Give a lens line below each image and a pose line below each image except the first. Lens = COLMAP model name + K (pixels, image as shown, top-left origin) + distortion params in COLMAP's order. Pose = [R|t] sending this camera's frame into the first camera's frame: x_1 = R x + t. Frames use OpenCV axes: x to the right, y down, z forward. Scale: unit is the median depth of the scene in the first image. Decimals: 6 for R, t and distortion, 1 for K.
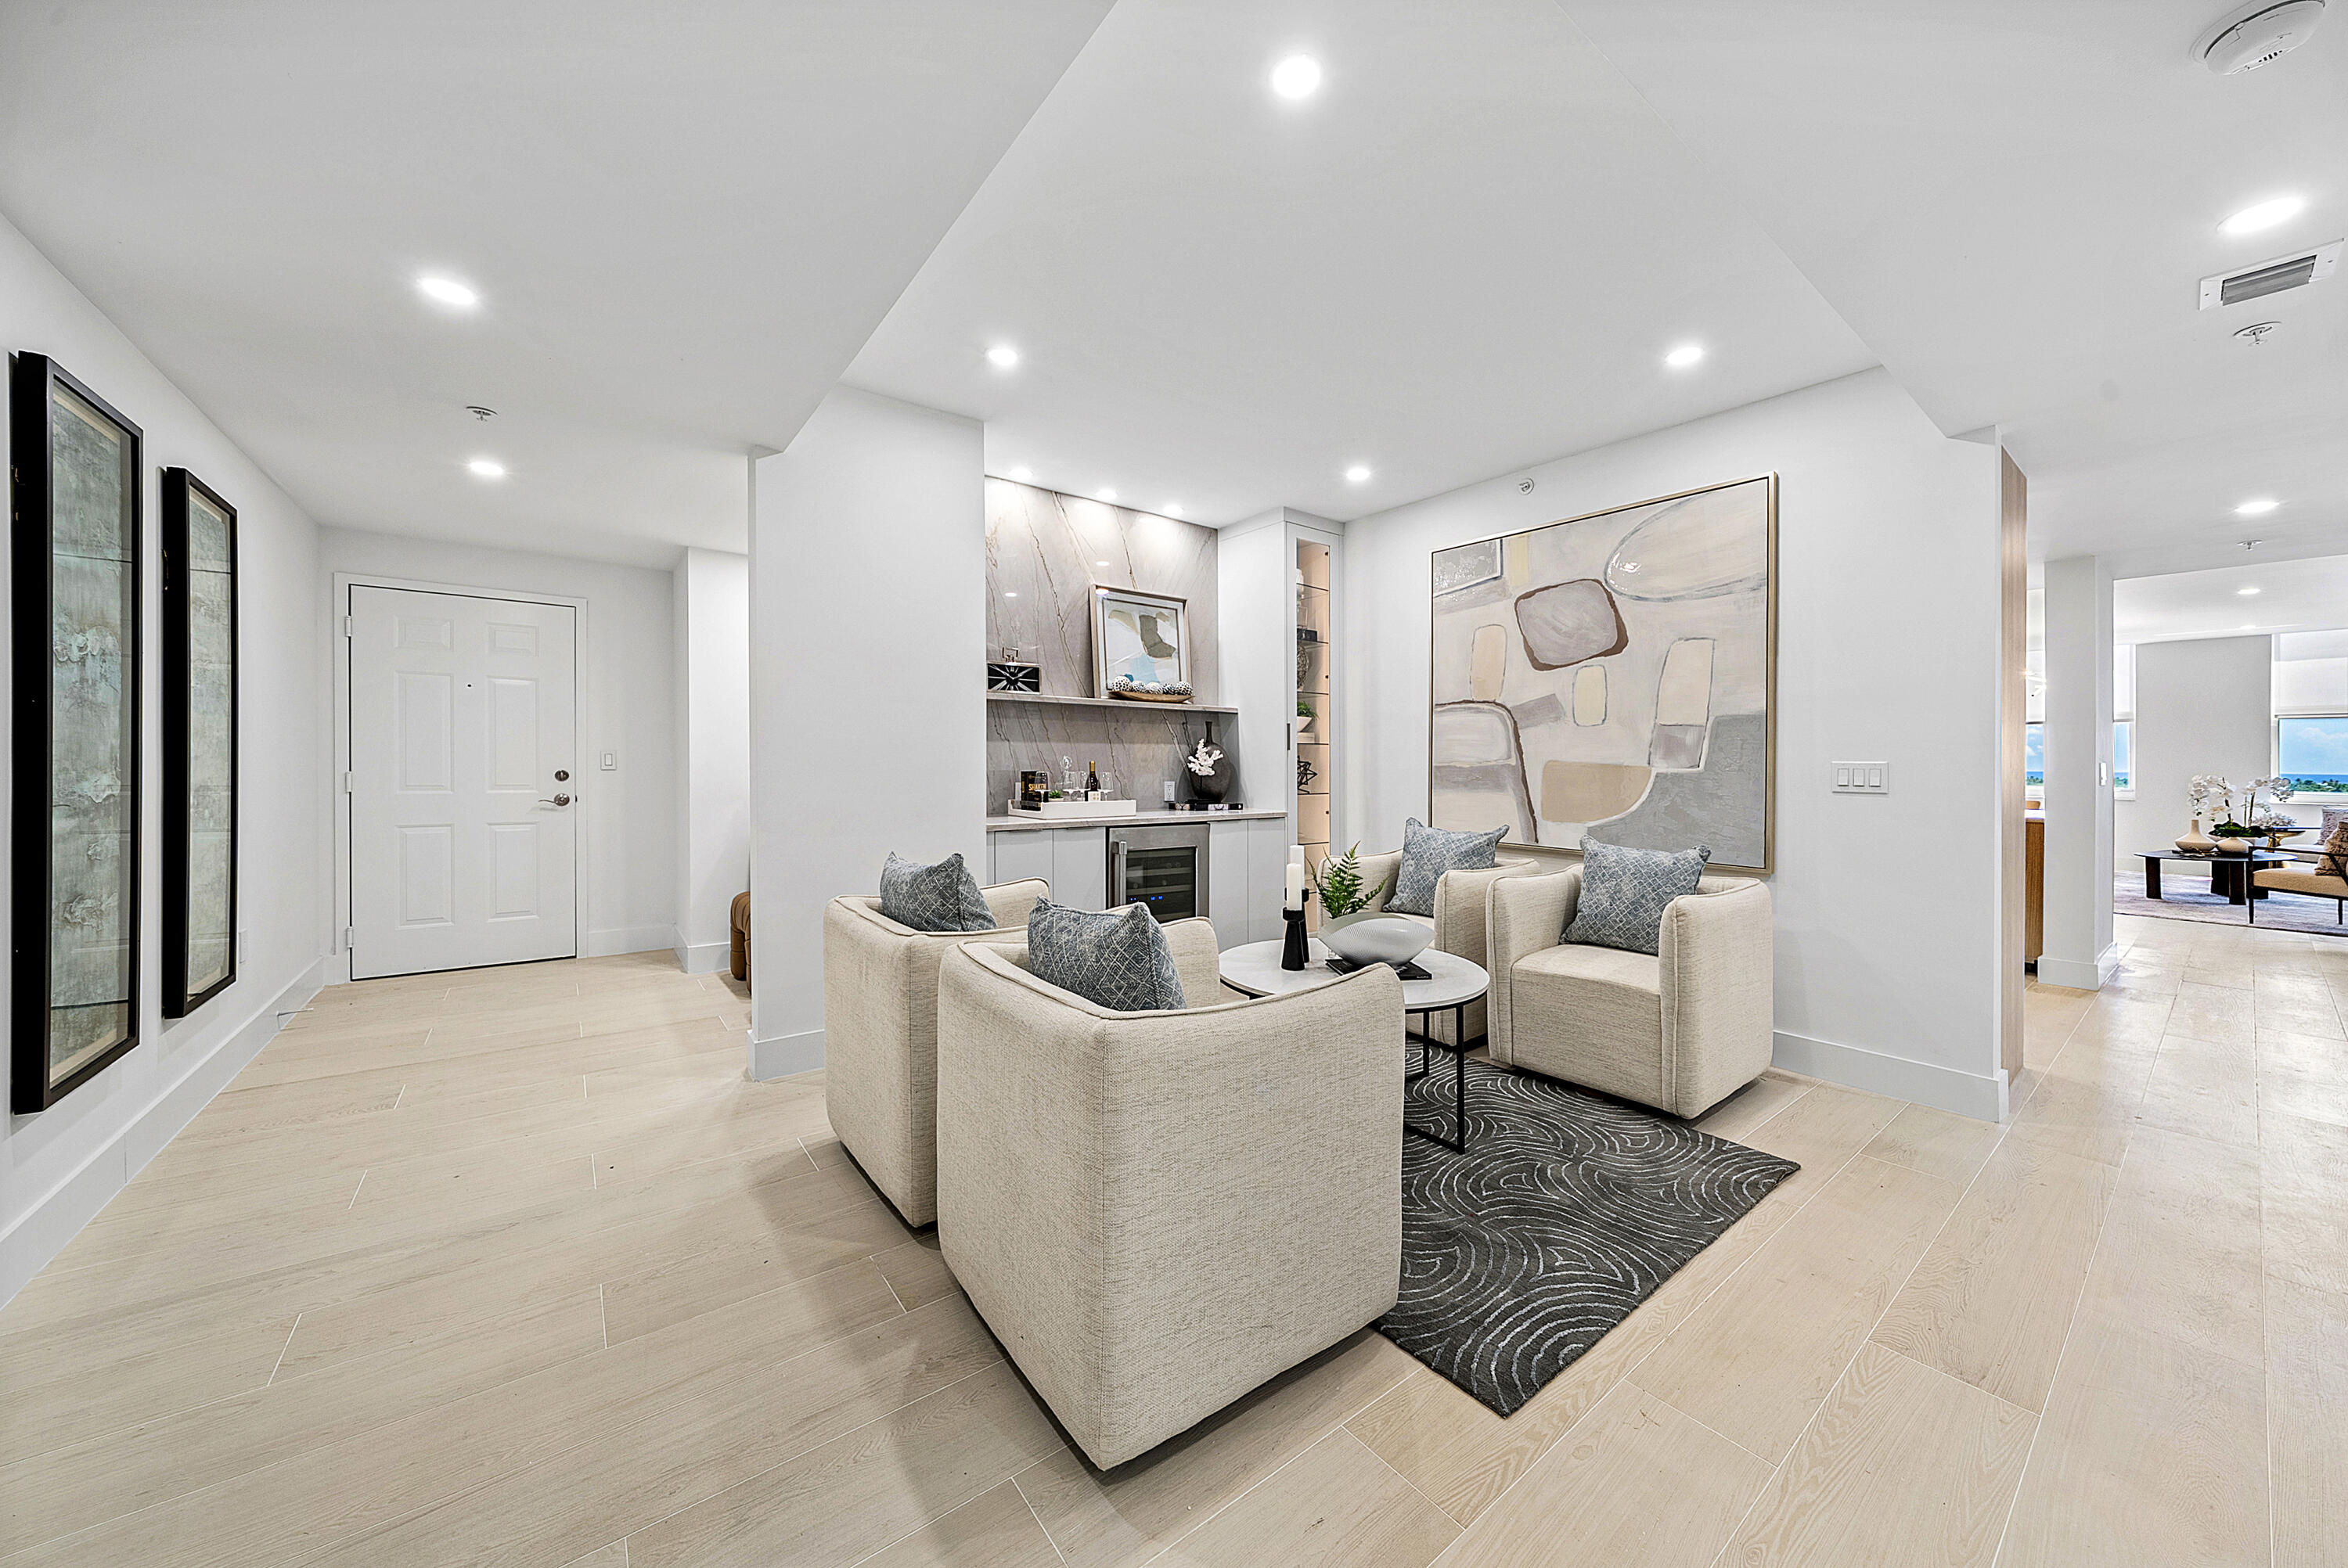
lens RADIAL K [[821.5, 0, 1177.9], [0, 821.5, 764.4], [0, 0, 1]] dist [-0.000426, 0.000034]
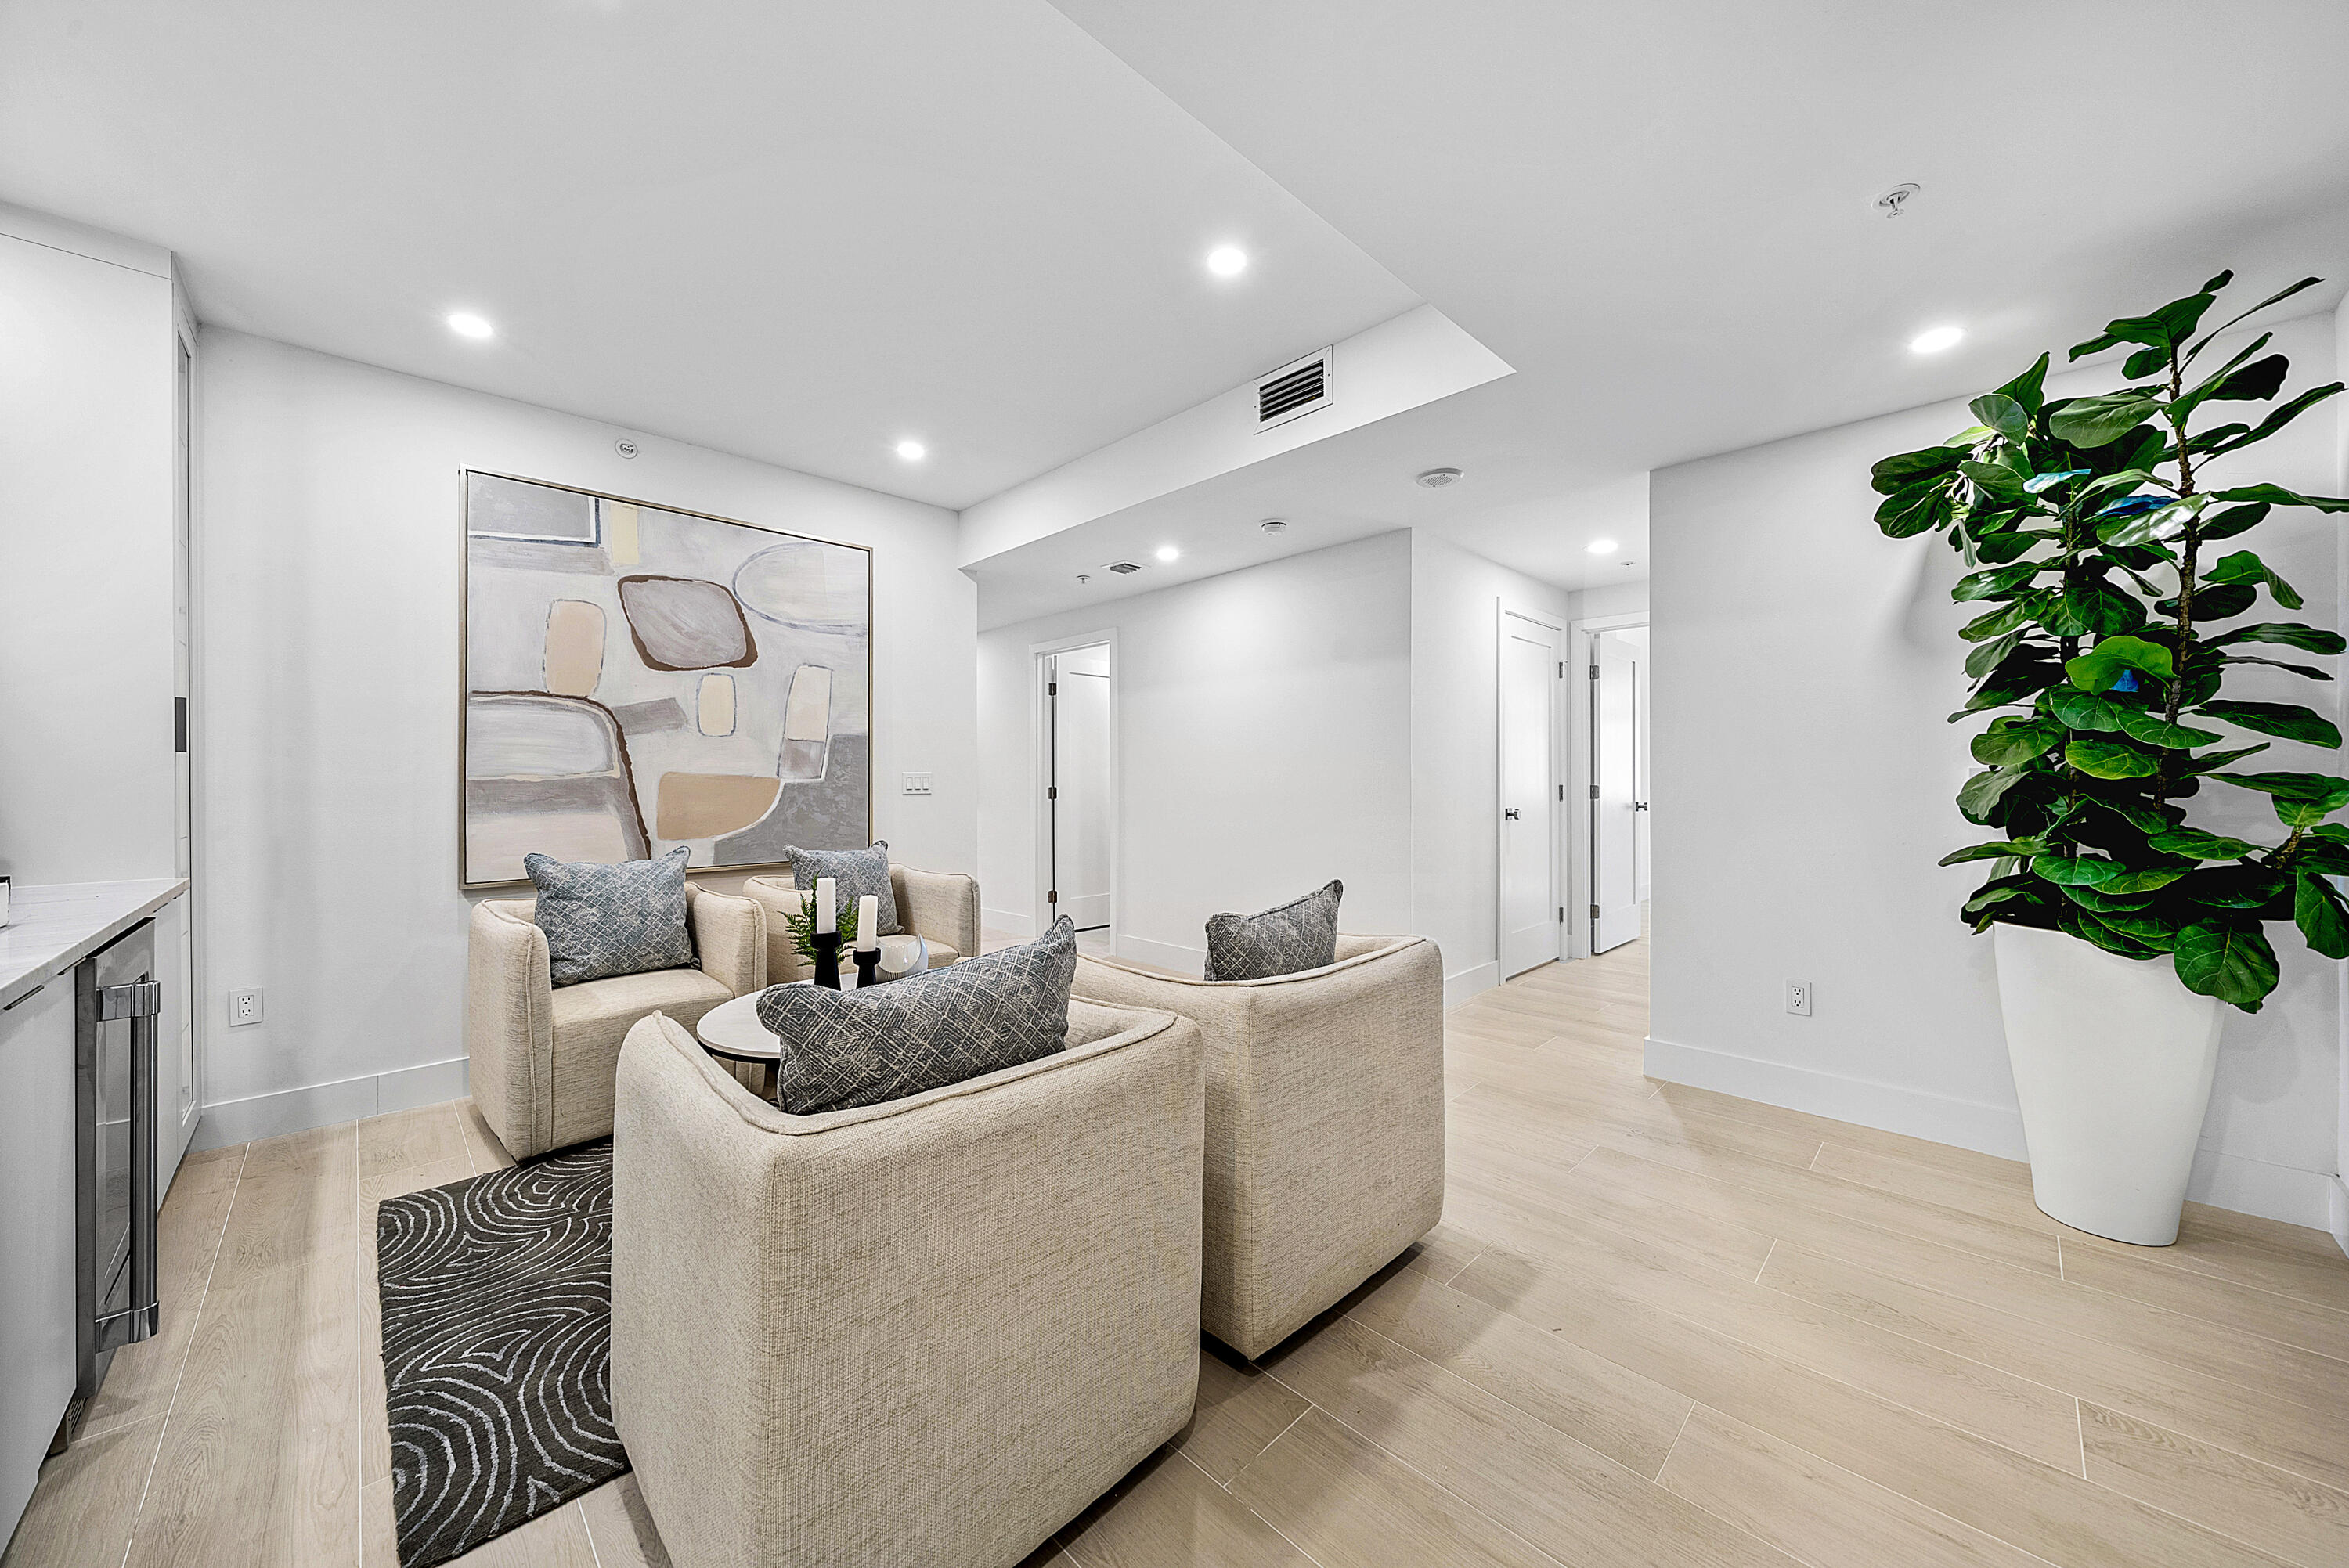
lens RADIAL K [[821.9, 0, 1176.8], [0, 821.9, 776.4], [0, 0, 1]] dist [-0.000426, 0.000034]
pose [[-0.131310, -0.007415, 0.991314, -0.504283], [0.005461, 0.999951, 0.008203, -0.004607], [-0.991326, 0.006491, -0.131263, 0.566379]]
